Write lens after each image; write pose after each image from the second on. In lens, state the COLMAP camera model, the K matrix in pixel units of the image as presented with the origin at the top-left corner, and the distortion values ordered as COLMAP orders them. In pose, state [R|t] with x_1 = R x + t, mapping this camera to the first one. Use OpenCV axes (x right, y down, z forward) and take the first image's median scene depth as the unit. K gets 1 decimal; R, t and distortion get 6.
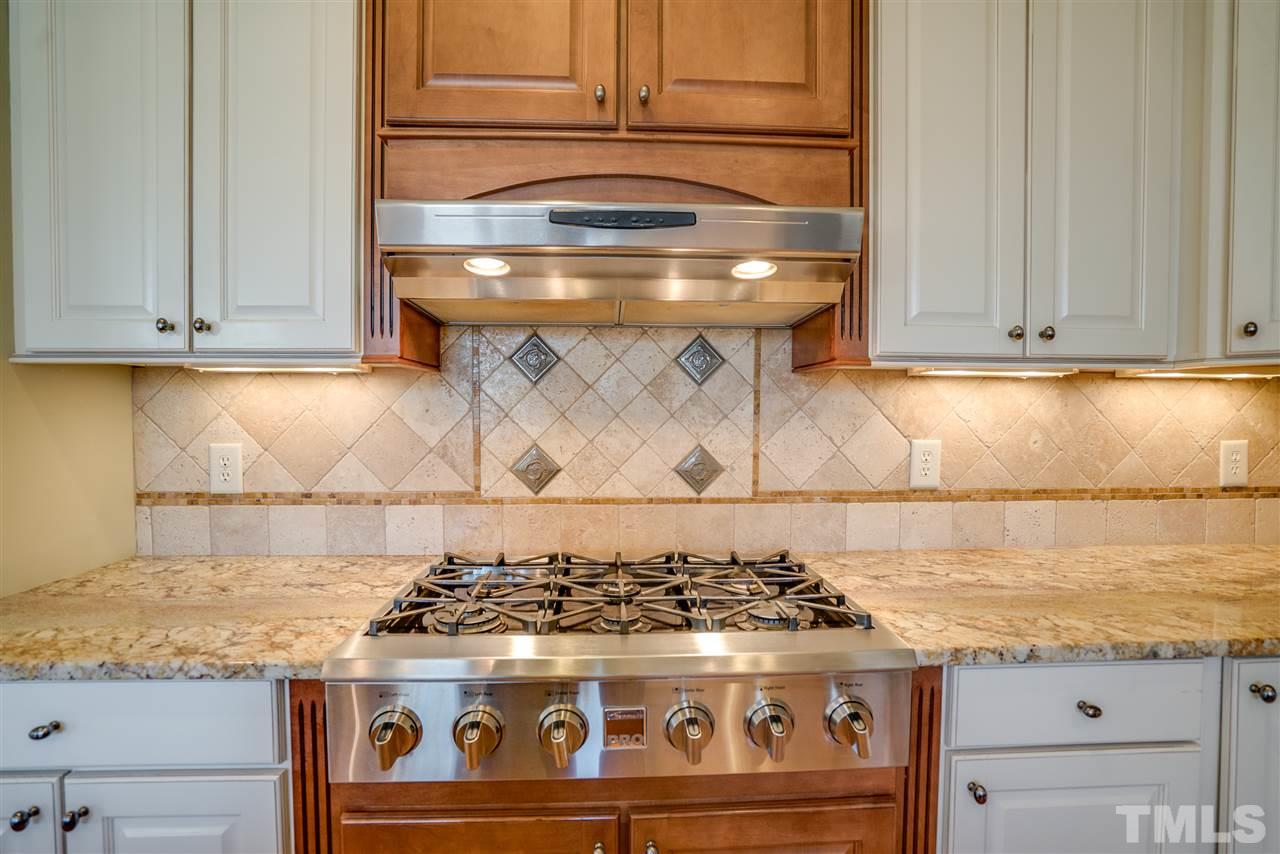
lens RADIAL K [[604.5, 0, 632.5], [0, 604.5, 427.4], [0, 0, 1]] dist [-0.050115, 0.012665]
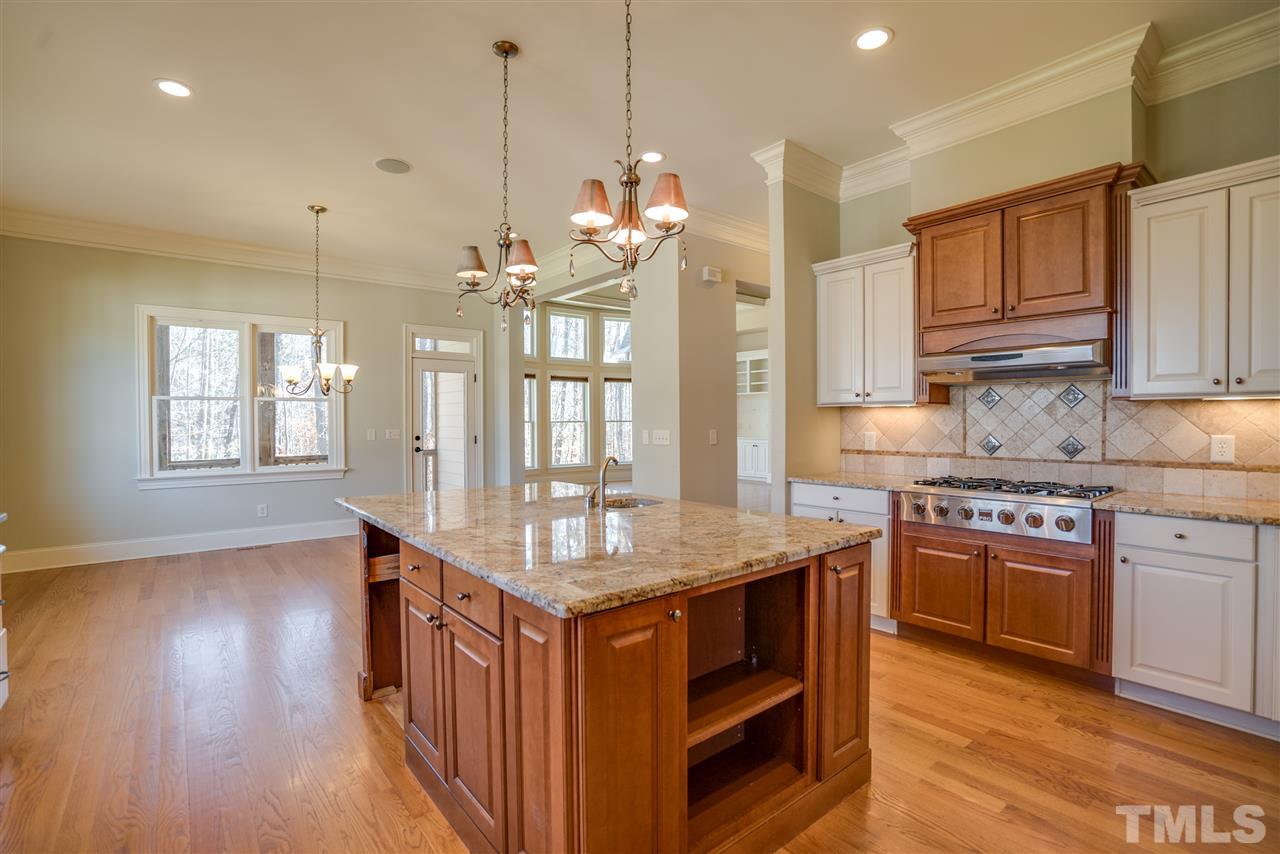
lens RADIAL K [[604.5, 0, 648.2], [0, 604.5, 429.6], [0, 0, 1]] dist [-0.050115, 0.012665]
pose [[0.625359, 0.007110, -0.780305, 0.821634], [-0.014480, 0.999892, -0.002493, 0.035180], [0.780203, 0.012858, 0.625394, -1.504633]]
